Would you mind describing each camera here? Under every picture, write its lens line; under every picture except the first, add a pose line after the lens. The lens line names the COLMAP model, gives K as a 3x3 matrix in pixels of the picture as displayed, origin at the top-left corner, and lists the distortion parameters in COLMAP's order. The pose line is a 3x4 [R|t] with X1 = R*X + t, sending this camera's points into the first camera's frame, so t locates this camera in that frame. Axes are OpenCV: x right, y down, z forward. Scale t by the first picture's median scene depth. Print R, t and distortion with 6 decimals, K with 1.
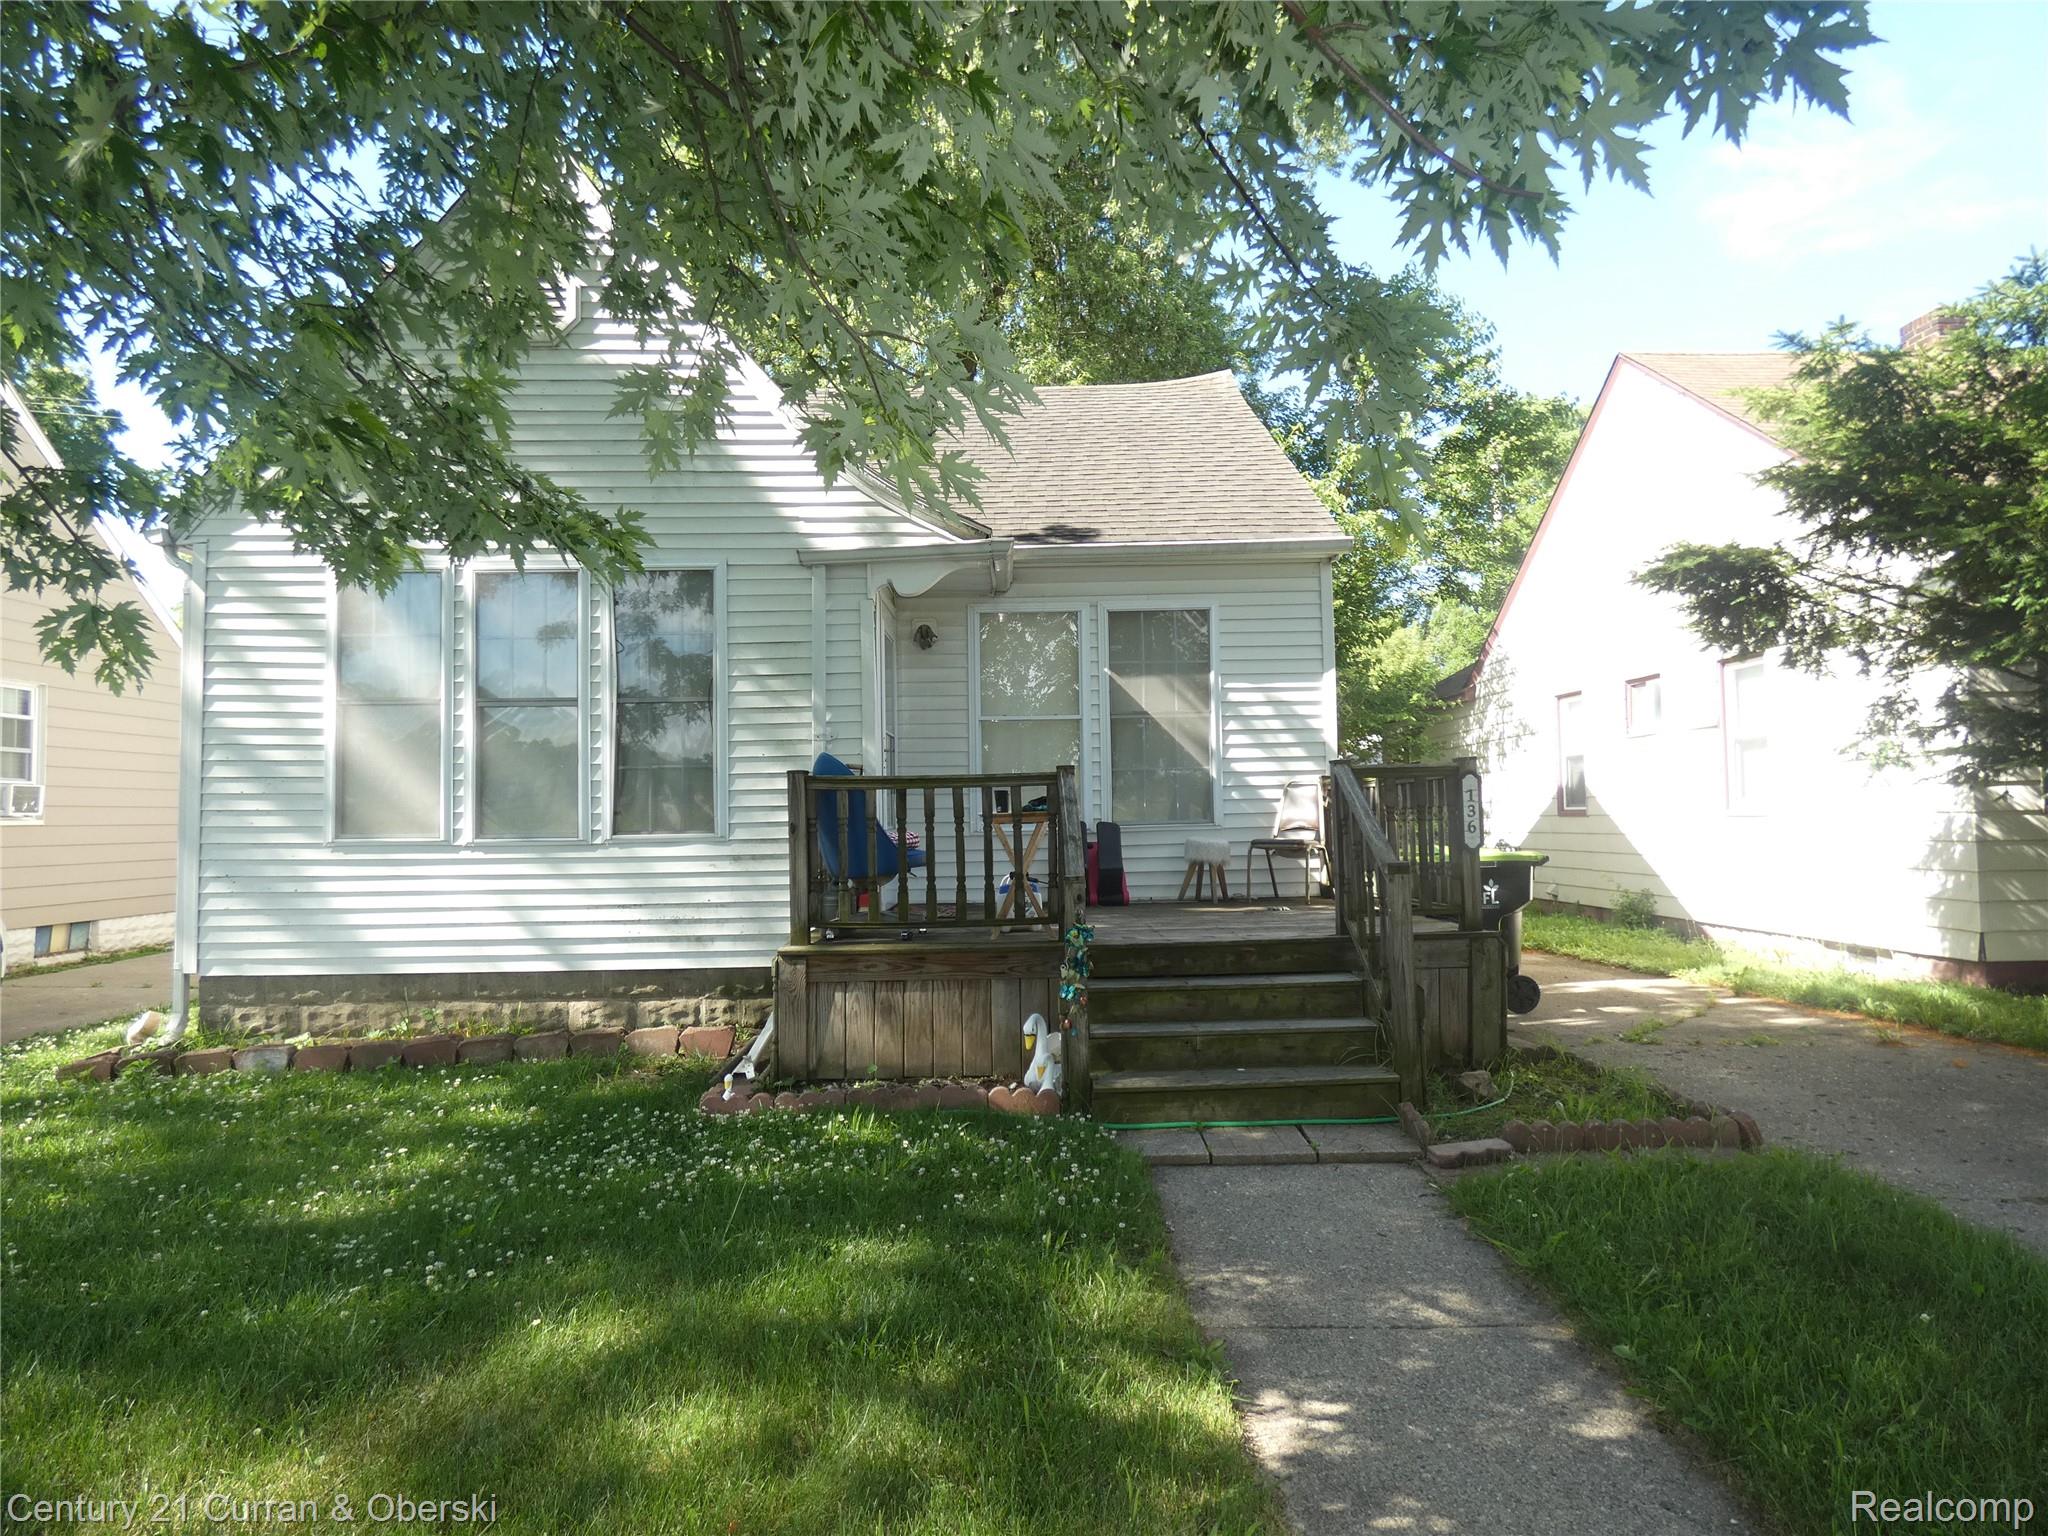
lens RADIAL K [[1237.8, 0, 1028.9], [0, 1237.8, 770.8], [0, 0, 1]] dist [-0.007224, -0.002452]
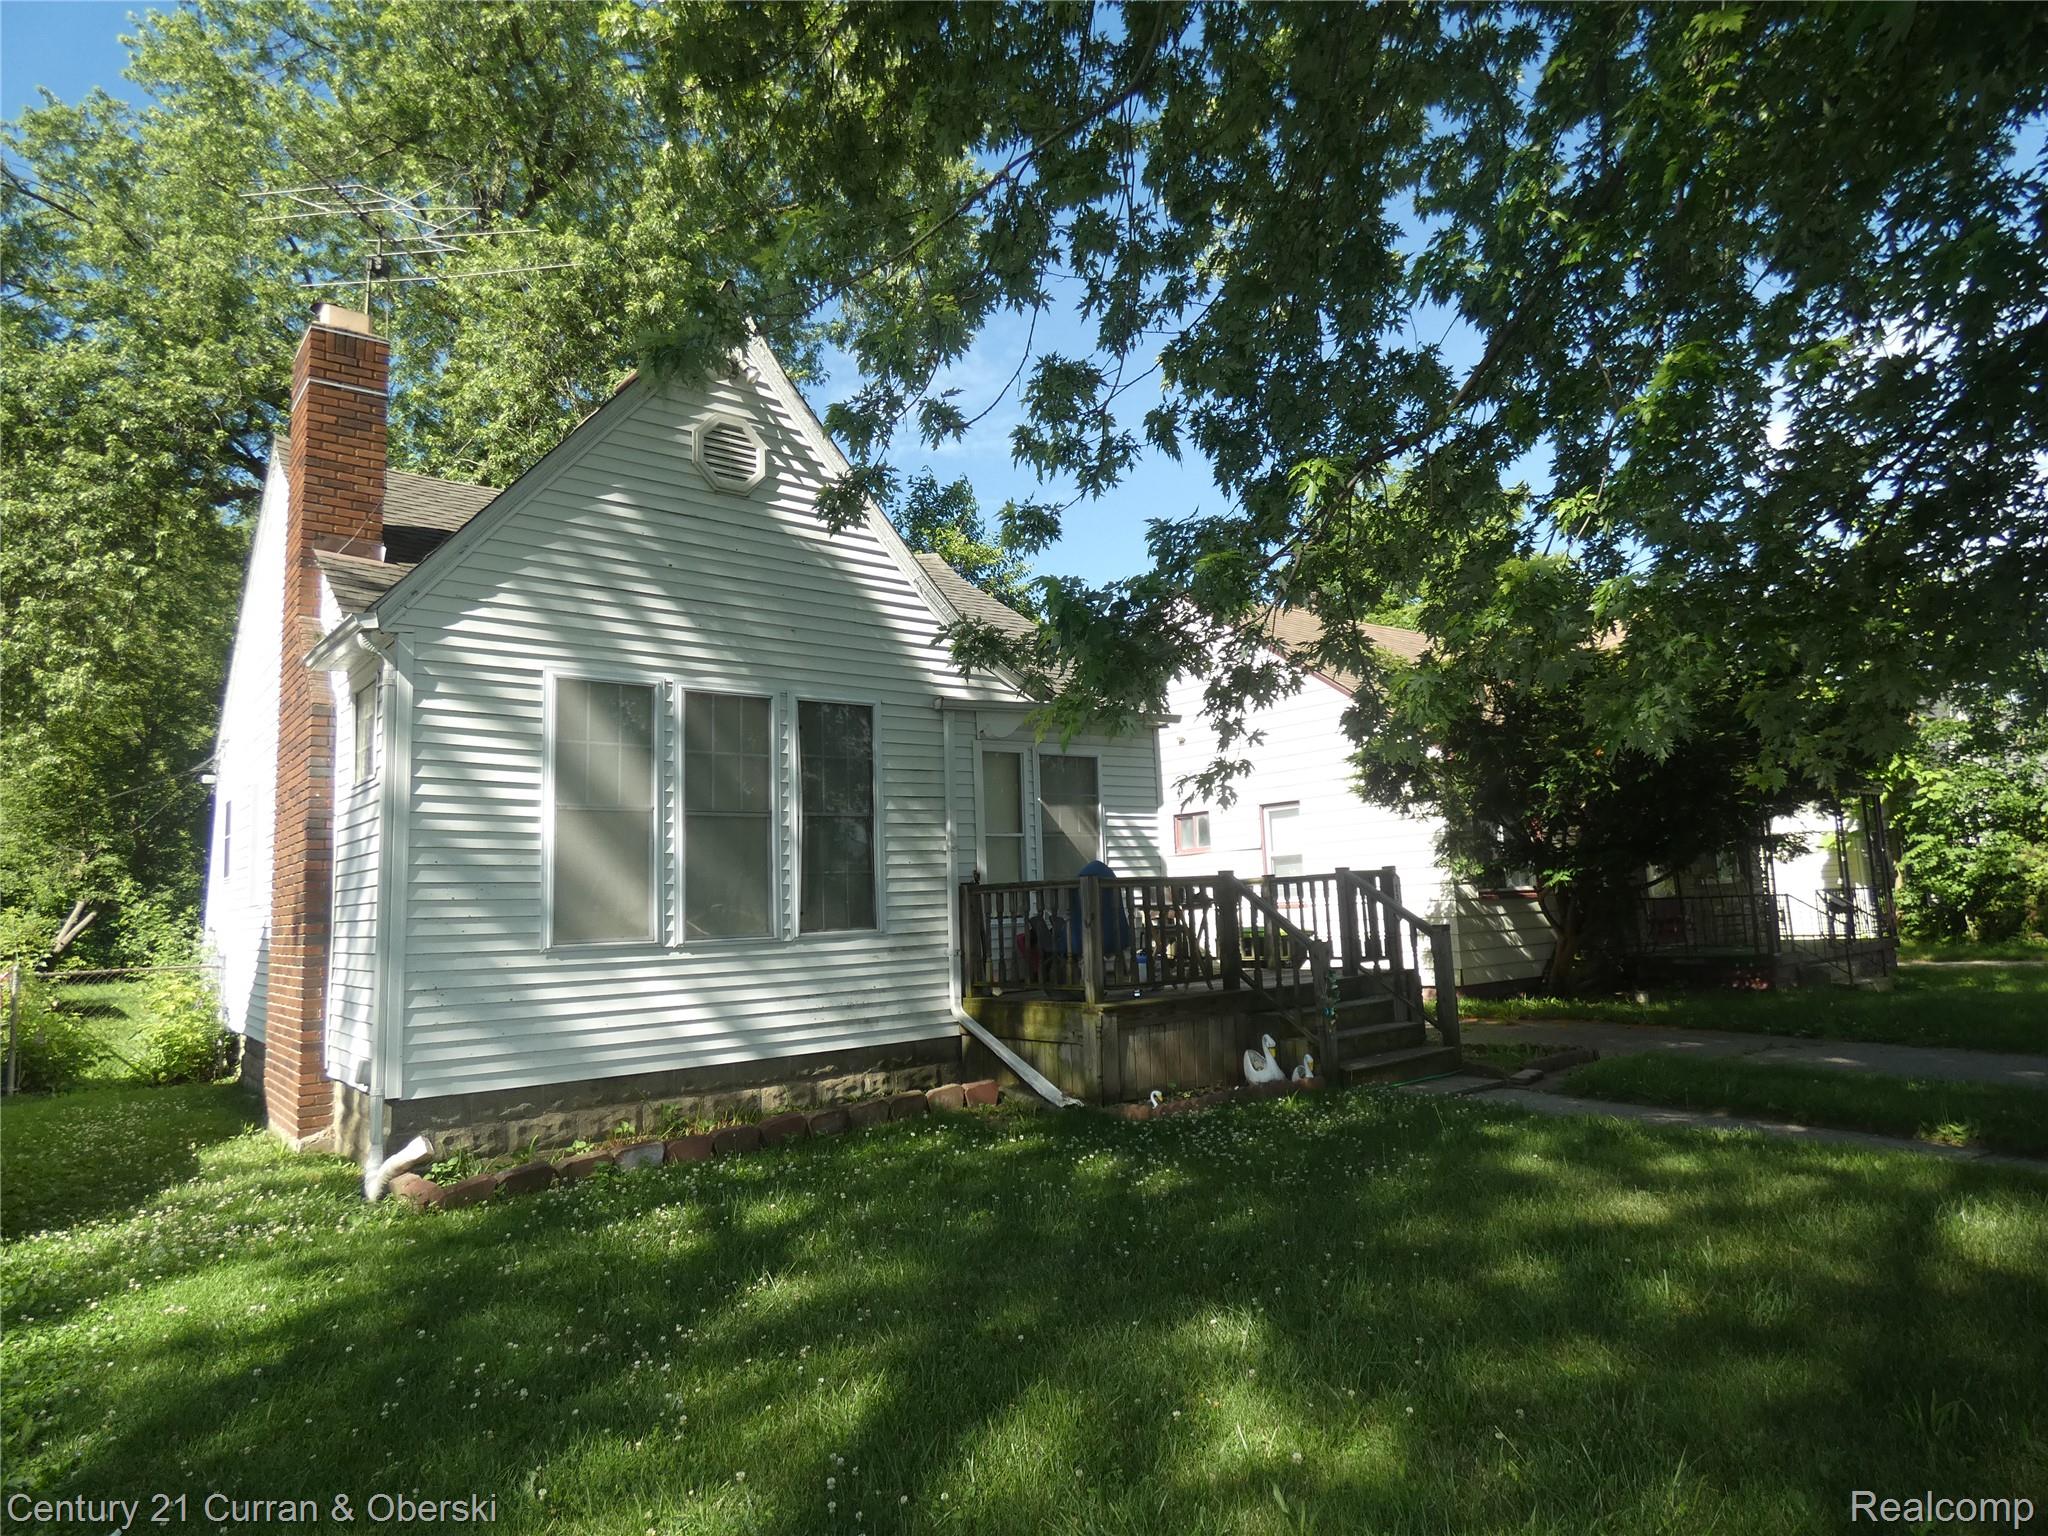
lens RADIAL K [[1237.8, 0, 1028.9], [0, 1237.8, 770.8], [0, 0, 1]] dist [-0.007224, -0.002452]
pose [[0.788308, 0.051889, 0.613089, -0.871646], [0.004893, 0.995877, -0.090578, 0.007828], [-0.615261, 0.074403, 0.784804, -0.023642]]
